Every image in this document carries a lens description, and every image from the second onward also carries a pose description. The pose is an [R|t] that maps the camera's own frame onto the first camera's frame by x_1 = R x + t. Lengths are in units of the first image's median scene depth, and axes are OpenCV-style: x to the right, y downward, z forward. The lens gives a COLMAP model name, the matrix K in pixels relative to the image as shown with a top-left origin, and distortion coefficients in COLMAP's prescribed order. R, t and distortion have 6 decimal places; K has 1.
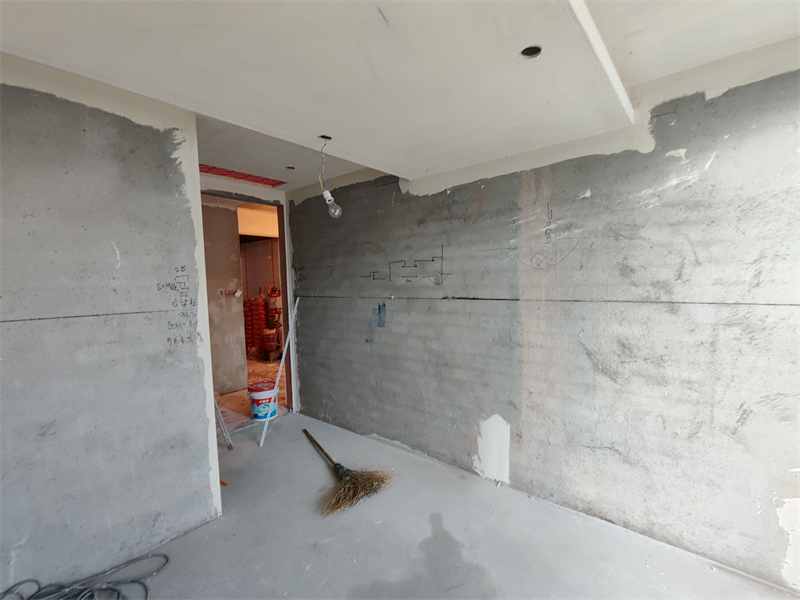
lens RADIAL K [[365.9, 0, 405.2], [0, 365.9, 310.0], [0, 0, 1]] dist [-0.005439, 0.007300]
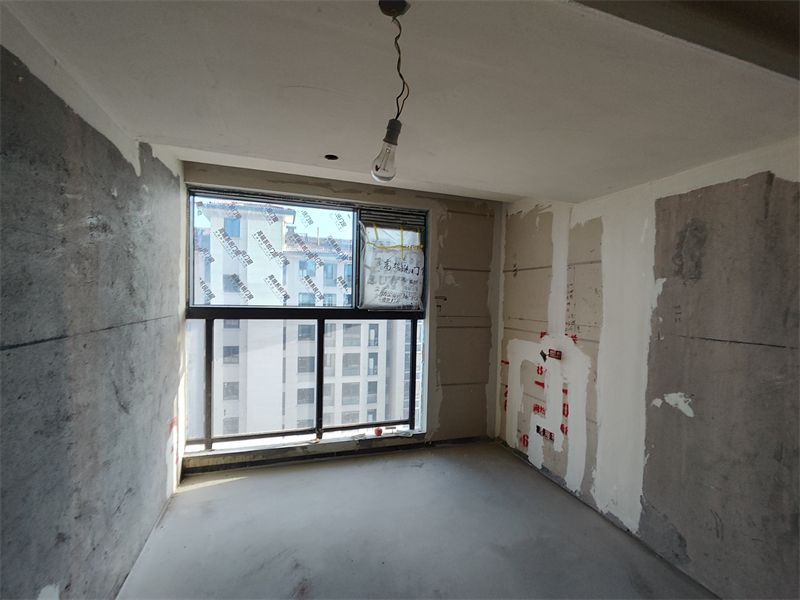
lens RADIAL K [[365.9, 0, 406.1], [0, 365.9, 308.0], [0, 0, 1]] dist [-0.005439, 0.007300]
pose [[-0.854040, -0.017601, 0.519909, -0.411926], [0.030834, 0.995957, 0.084368, -0.103817], [-0.519292, 0.088084, -0.850045, 1.227739]]
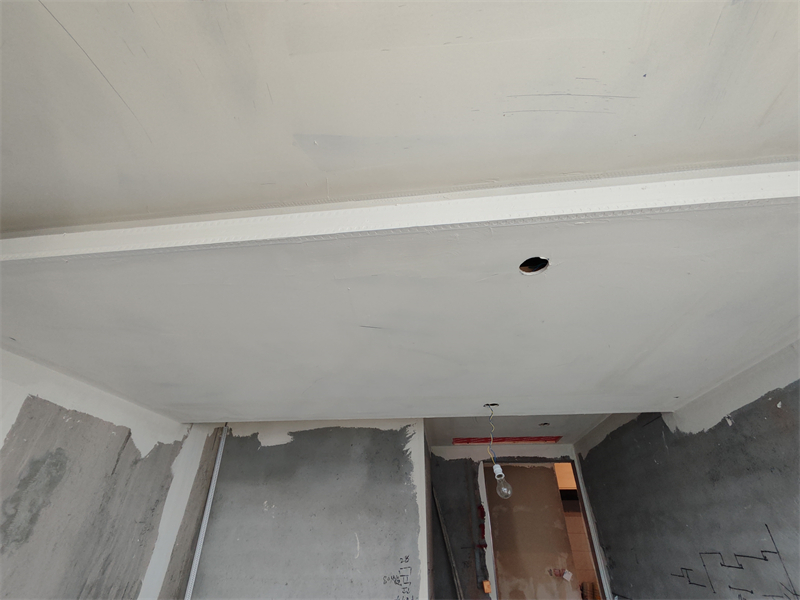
lens RADIAL K [[365.9, 0, 402.4], [0, 365.9, 310.1], [0, 0, 1]] dist [-0.005439, 0.007300]
pose [[0.541839, -0.423643, -0.725904, 0.384838], [-0.085656, 0.831345, -0.549116, -0.116490], [0.836106, 0.359710, 0.414168, 0.277749]]
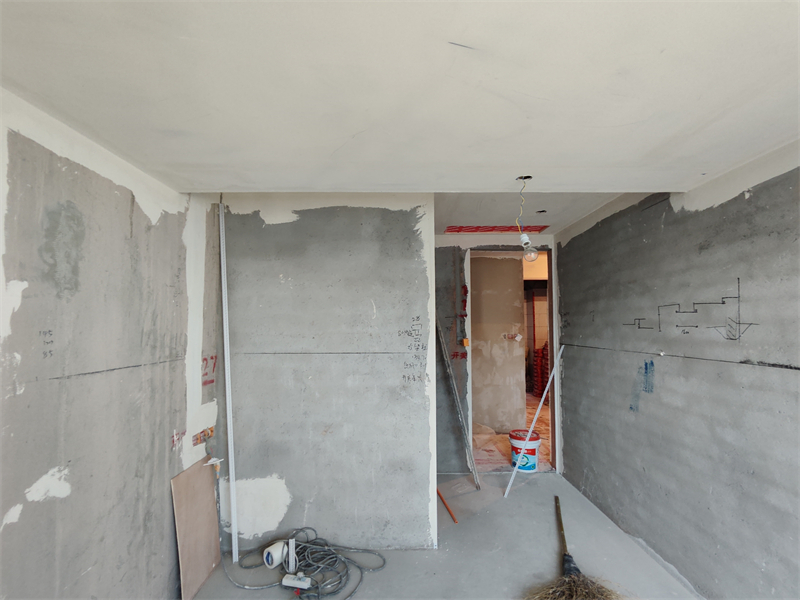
lens RADIAL K [[365.9, 0, 402.8], [0, 365.9, 312.4], [0, 0, 1]] dist [-0.005439, 0.007300]
pose [[0.643460, -0.012173, -0.765383, 0.247974], [-0.068497, 0.994947, -0.073410, -0.036646], [0.762409, 0.099663, 0.639374, 0.173784]]
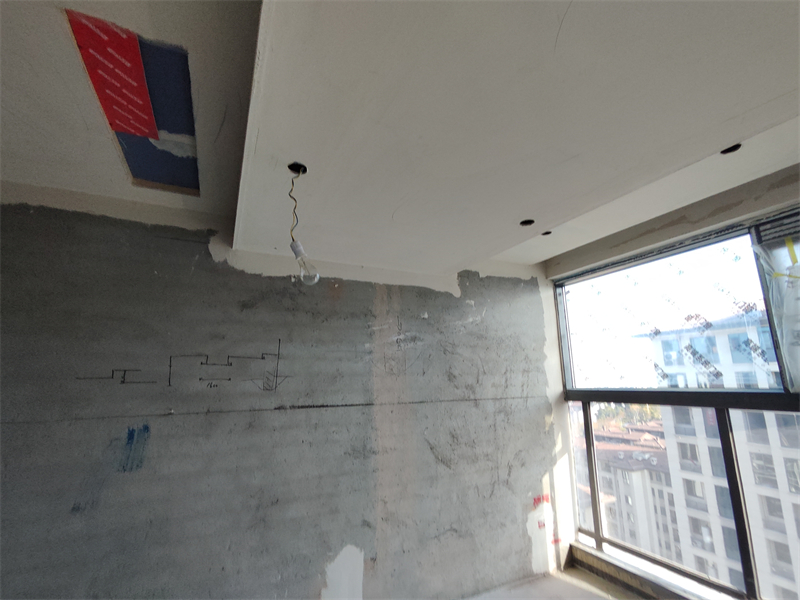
lens RADIAL K [[365.9, 0, 422.2], [0, 365.9, 313.6], [0, 0, 1]] dist [-0.005439, 0.007300]
pose [[0.394179, 0.177670, 0.901697, -0.586290], [0.079866, 0.970801, -0.226200, -0.032900], [-0.915557, 0.161178, 0.368479, 0.480768]]
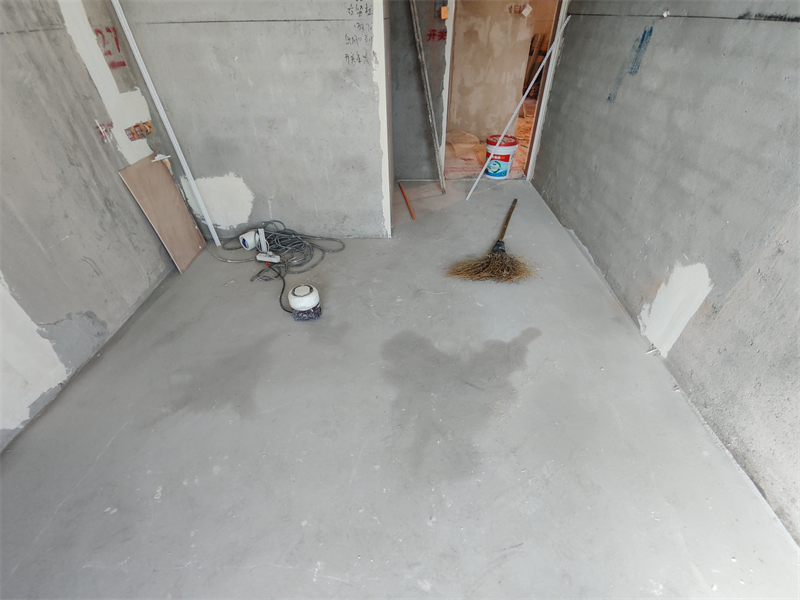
lens RADIAL K [[365.9, 0, 402.9], [0, 365.9, 314.1], [0, 0, 1]] dist [-0.005439, 0.007300]
pose [[0.624252, 0.505925, -0.595273, 0.368742], [-0.060618, 0.791047, 0.608745, 0.016744], [0.778868, -0.343926, 0.524480, 0.297571]]
